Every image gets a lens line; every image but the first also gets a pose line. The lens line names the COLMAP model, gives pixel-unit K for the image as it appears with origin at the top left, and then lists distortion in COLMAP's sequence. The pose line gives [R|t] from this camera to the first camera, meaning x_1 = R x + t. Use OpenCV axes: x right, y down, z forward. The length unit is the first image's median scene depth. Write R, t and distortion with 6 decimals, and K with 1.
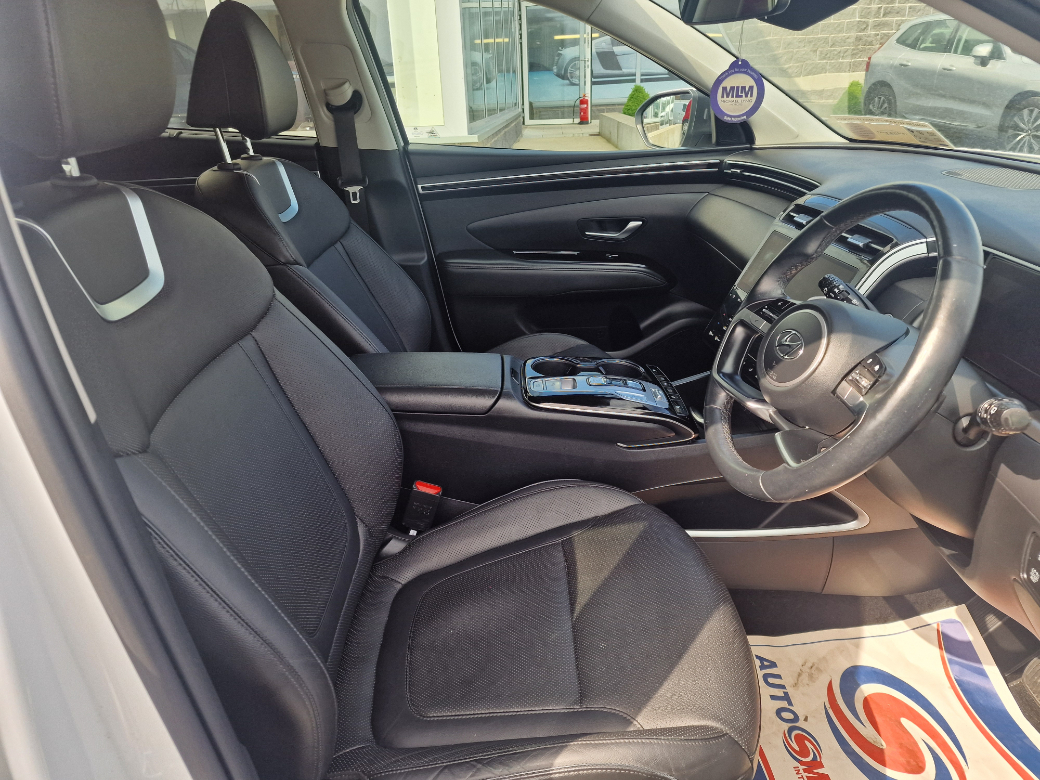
lens RADIAL K [[700.4, 0, 519.6], [0, 700.4, 397.3], [0, 0, 1]] dist [0.001414, -0.001921]
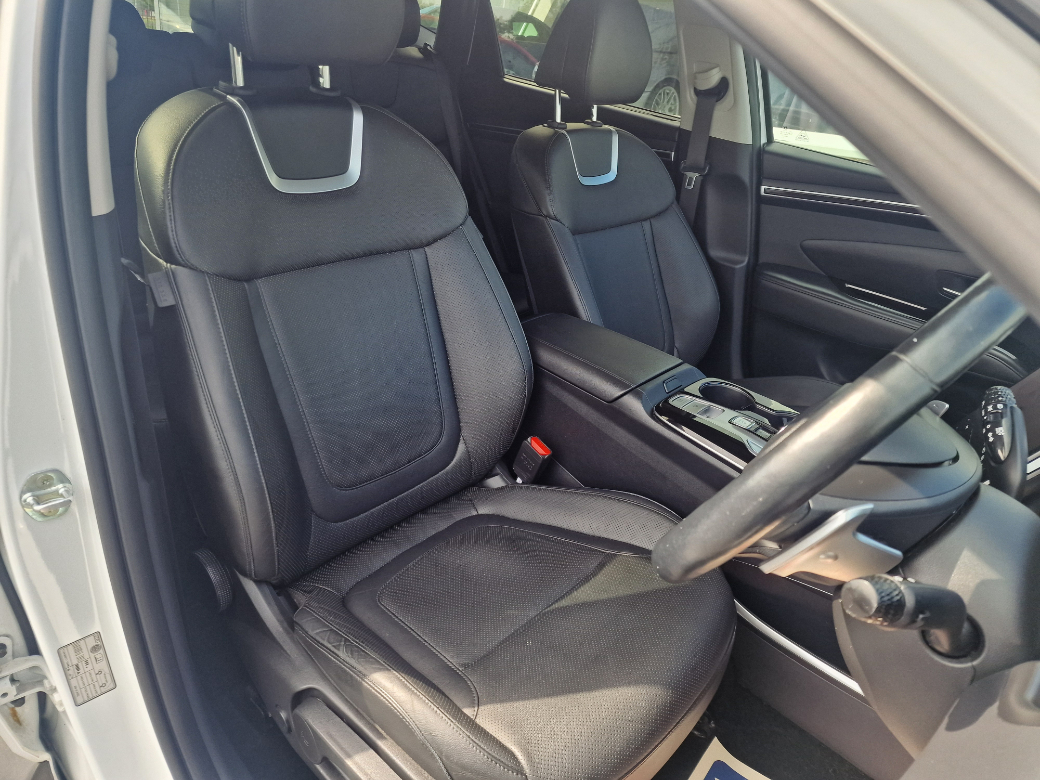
lens RADIAL K [[697.8, 0, 521.1], [0, 697.8, 407.6], [0, 0, 1]] dist [-0.000041, -0.000032]
pose [[0.724628, 0.389837, -0.568280, 0.299332], [-0.379992, 0.913958, 0.142433, -0.044505], [0.574909, 0.112731, 0.810414, 0.092713]]
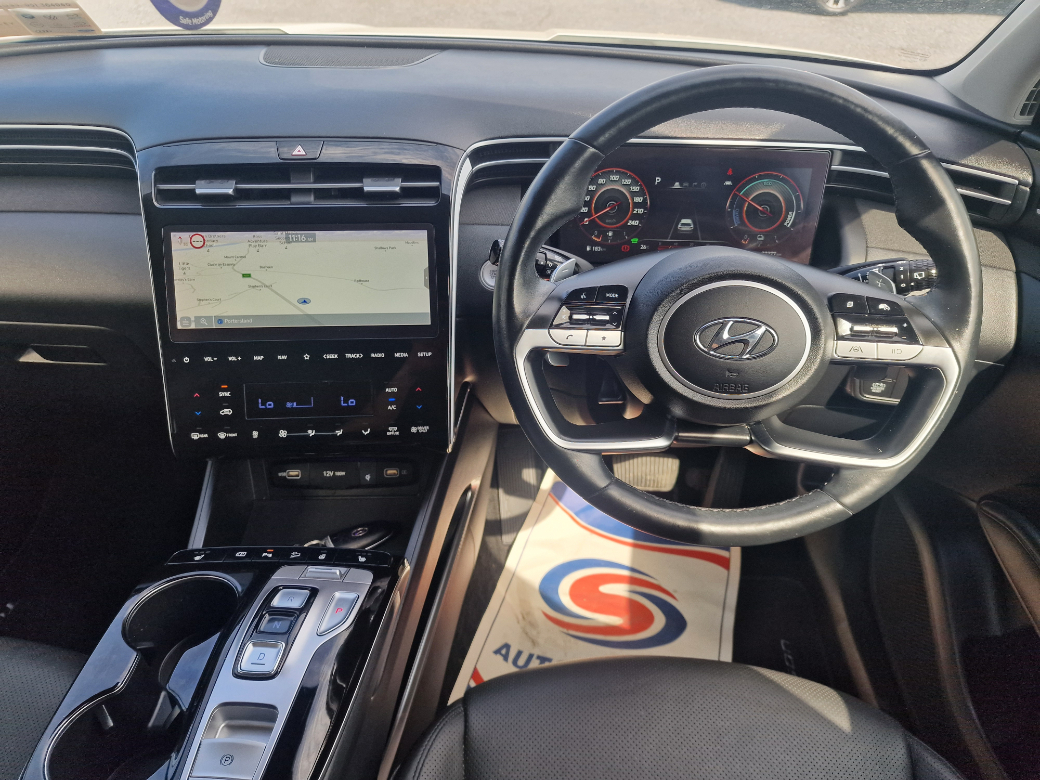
lens RADIAL K [[710.2, 0, 480.0], [0, 710.2, 387.0], [0, 0, 1]] dist [0.031474, -0.001336]
pose [[0.081538, -0.553620, 0.828768, -0.120327], [0.417642, 0.773989, 0.475937, -0.233719], [-0.904946, 0.307322, 0.294324, 0.500360]]
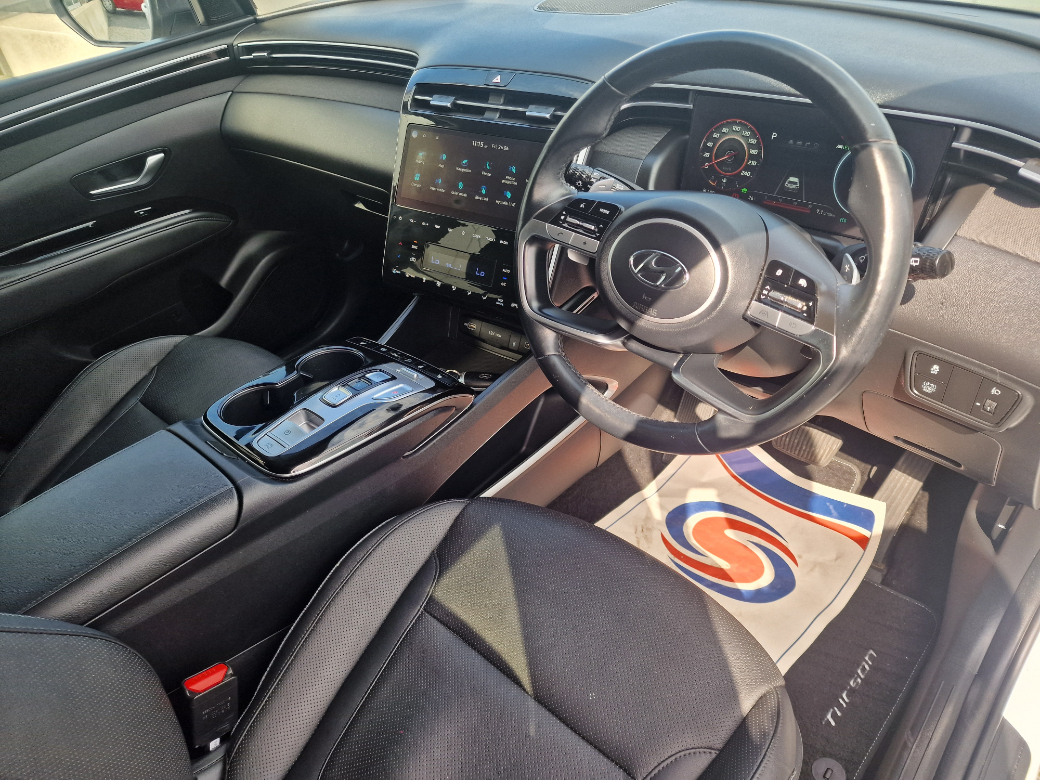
lens RADIAL K [[700.4, 0, 519.6], [0, 700.4, 397.3], [0, 0, 1]] dist [0.001414, -0.001921]
pose [[0.672626, -0.487803, 0.556438, -0.122318], [0.382203, 0.872910, 0.303229, -0.125731], [-0.633637, 0.008712, 0.773582, 0.236209]]
